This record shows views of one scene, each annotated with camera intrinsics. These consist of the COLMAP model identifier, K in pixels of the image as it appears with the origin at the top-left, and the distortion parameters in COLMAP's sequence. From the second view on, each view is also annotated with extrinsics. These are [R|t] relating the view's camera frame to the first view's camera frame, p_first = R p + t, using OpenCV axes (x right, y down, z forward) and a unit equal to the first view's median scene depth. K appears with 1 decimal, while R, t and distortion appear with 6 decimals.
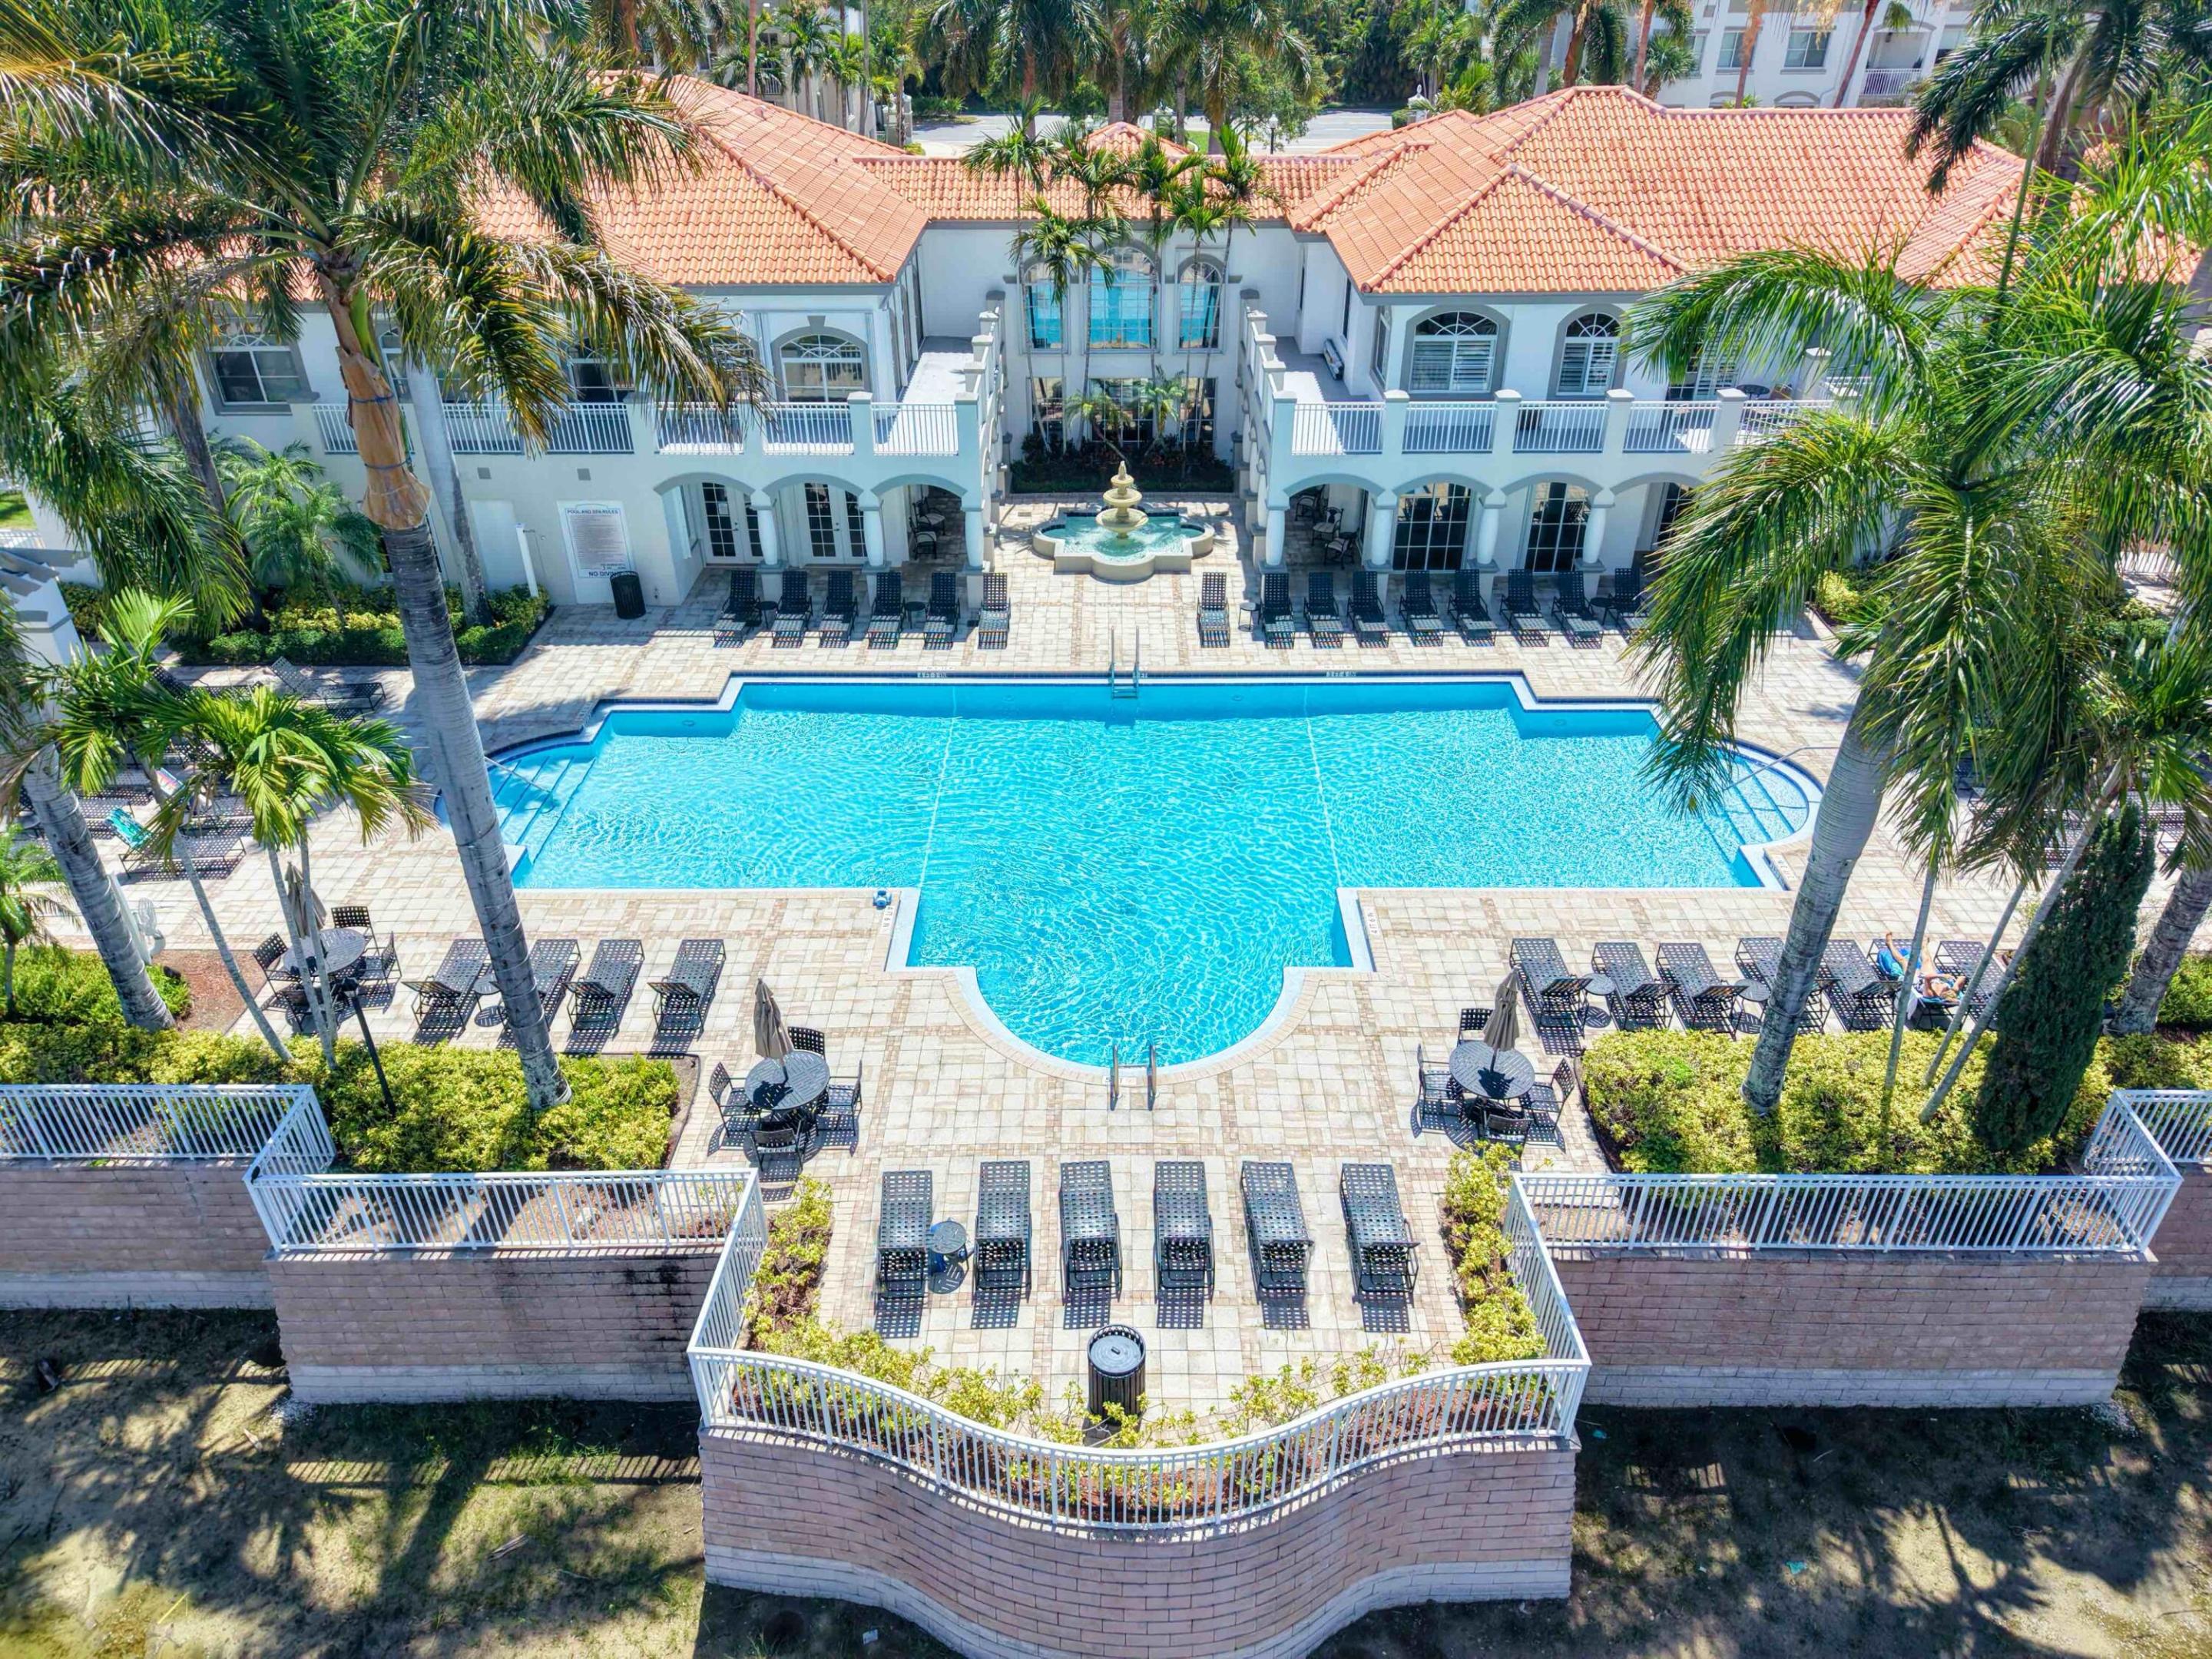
lens RADIAL K [[1466.8, 0, 1102.3], [0, 1466.8, 830.8], [0, 0, 1]] dist [0.040705, -0.049557]
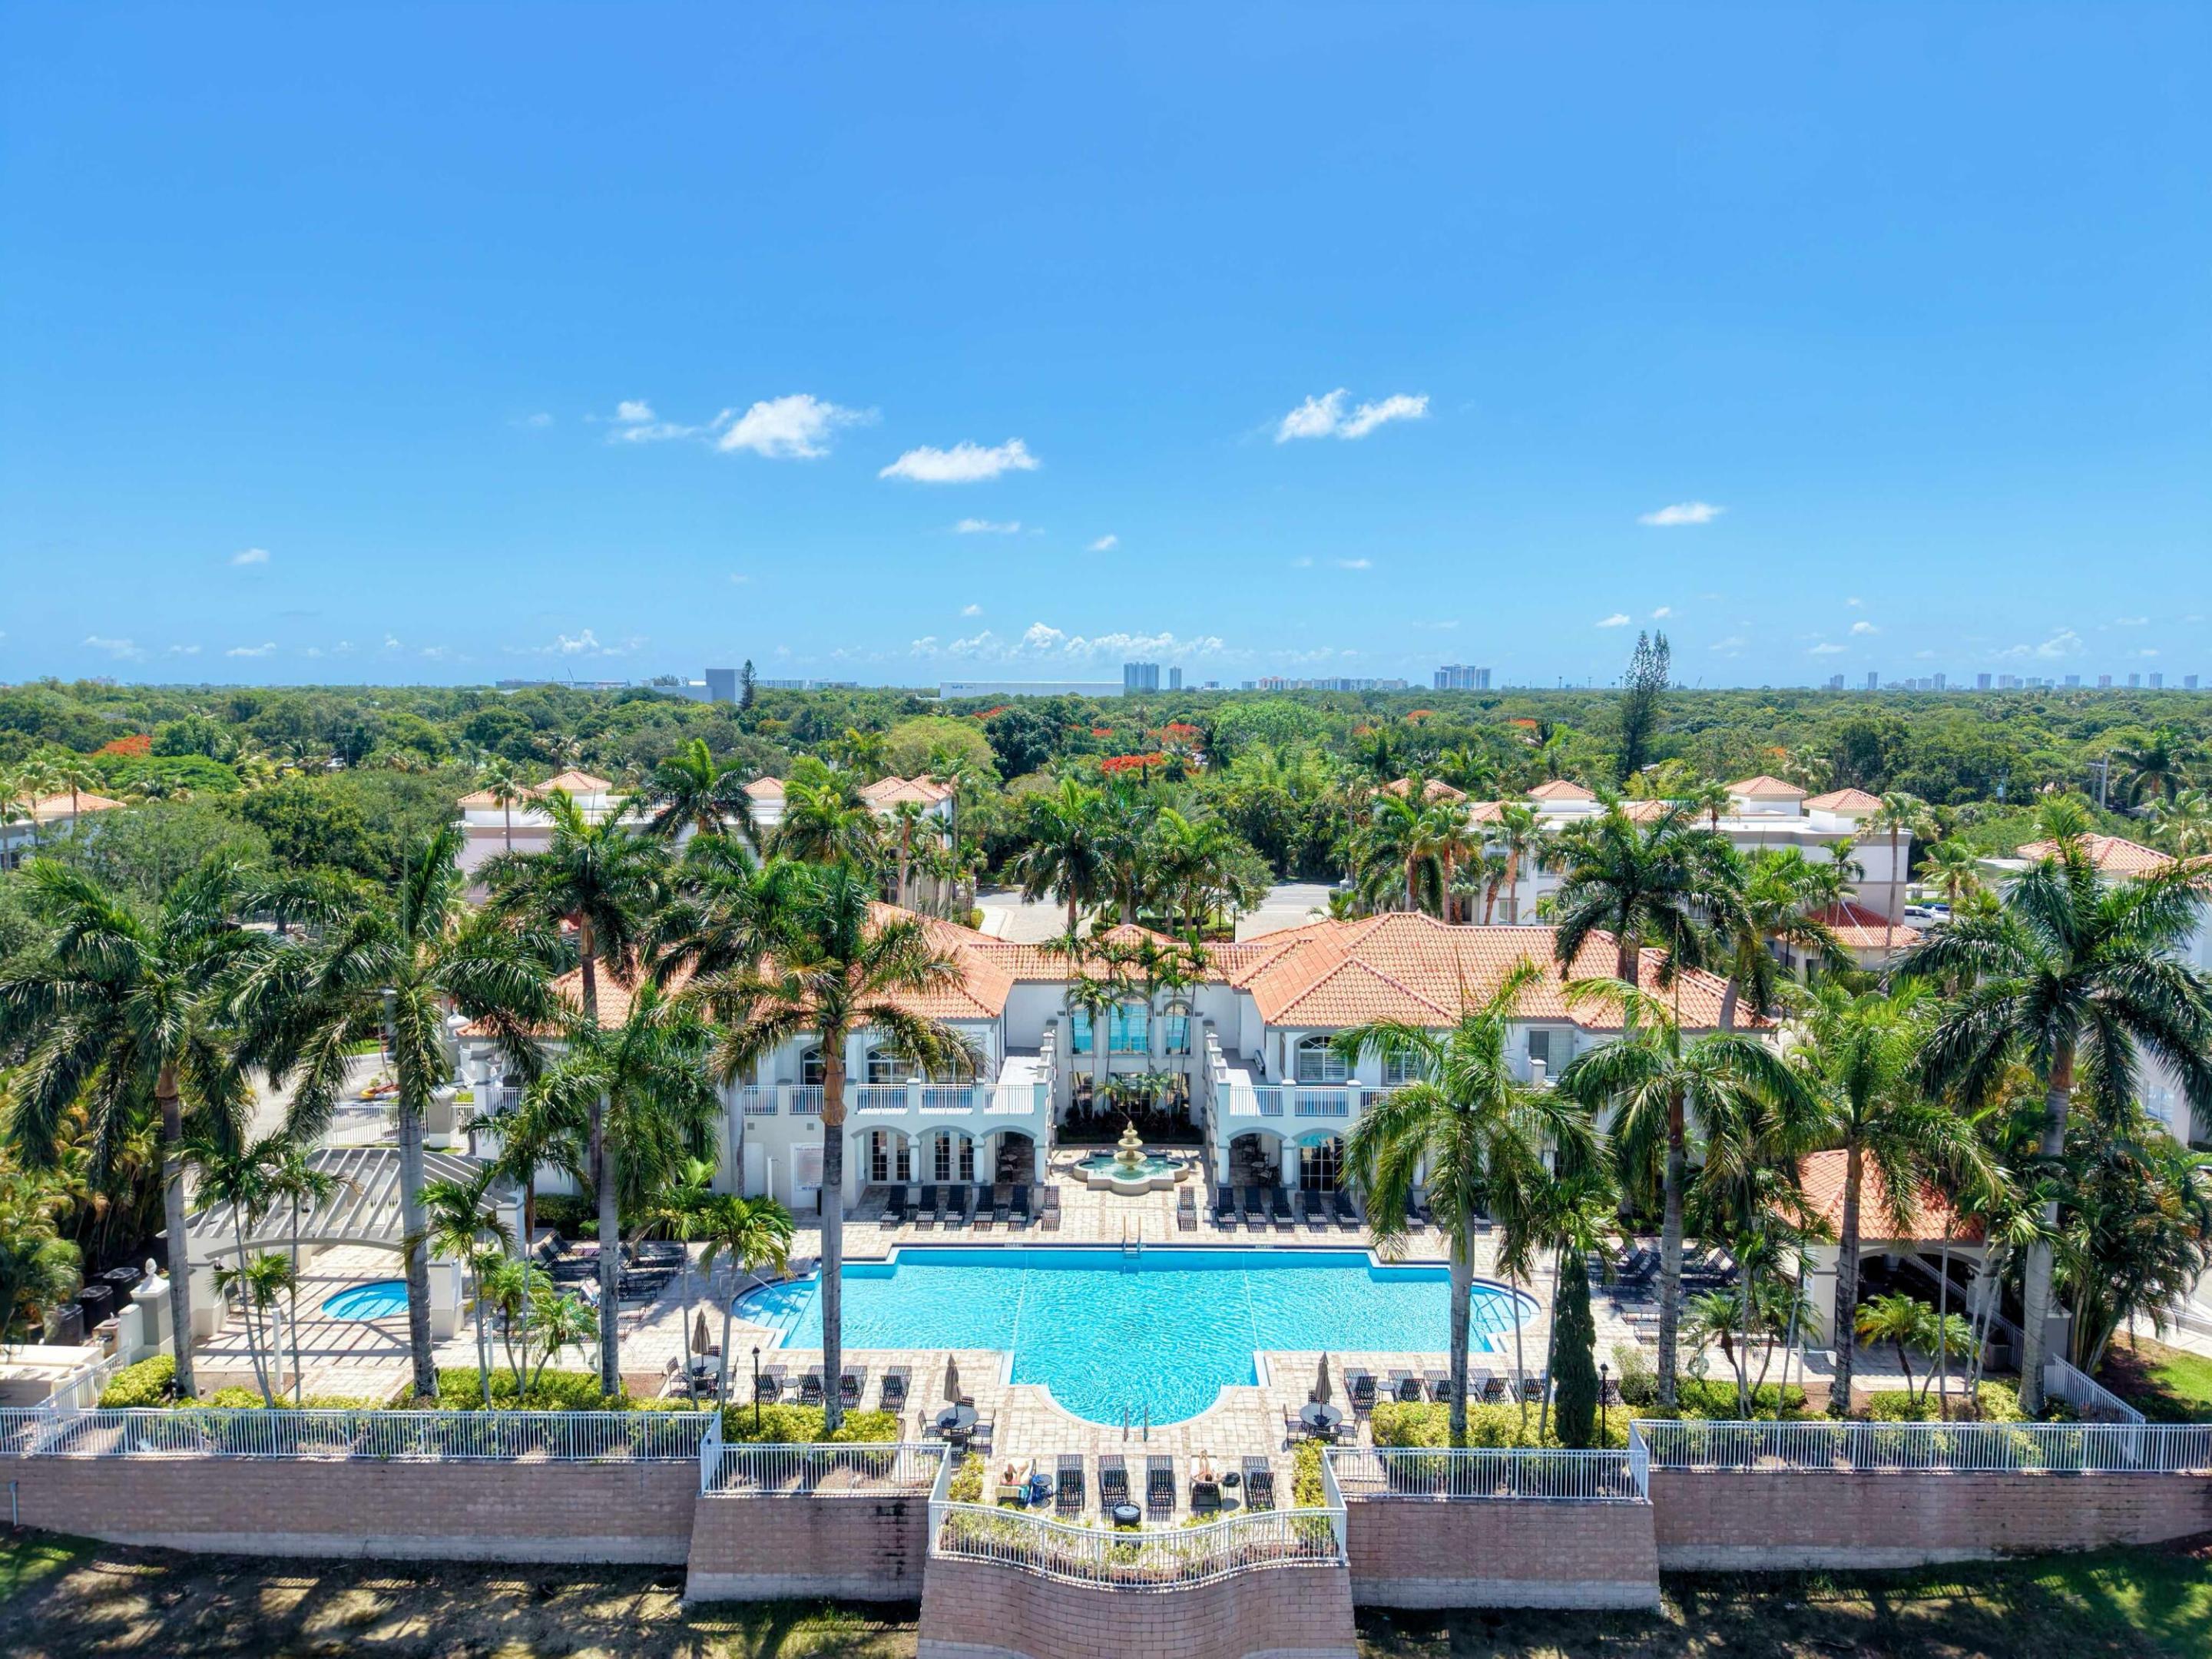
lens RADIAL K [[1466.8, 0, 1102.3], [0, 1466.8, 830.8], [0, 0, 1]] dist [0.040705, -0.049557]
pose [[0.999964, 0.003854, -0.007504, -0.006608], [-0.006820, 0.892830, -0.450343, 0.207207], [0.004964, 0.450378, 0.892824, -0.636026]]
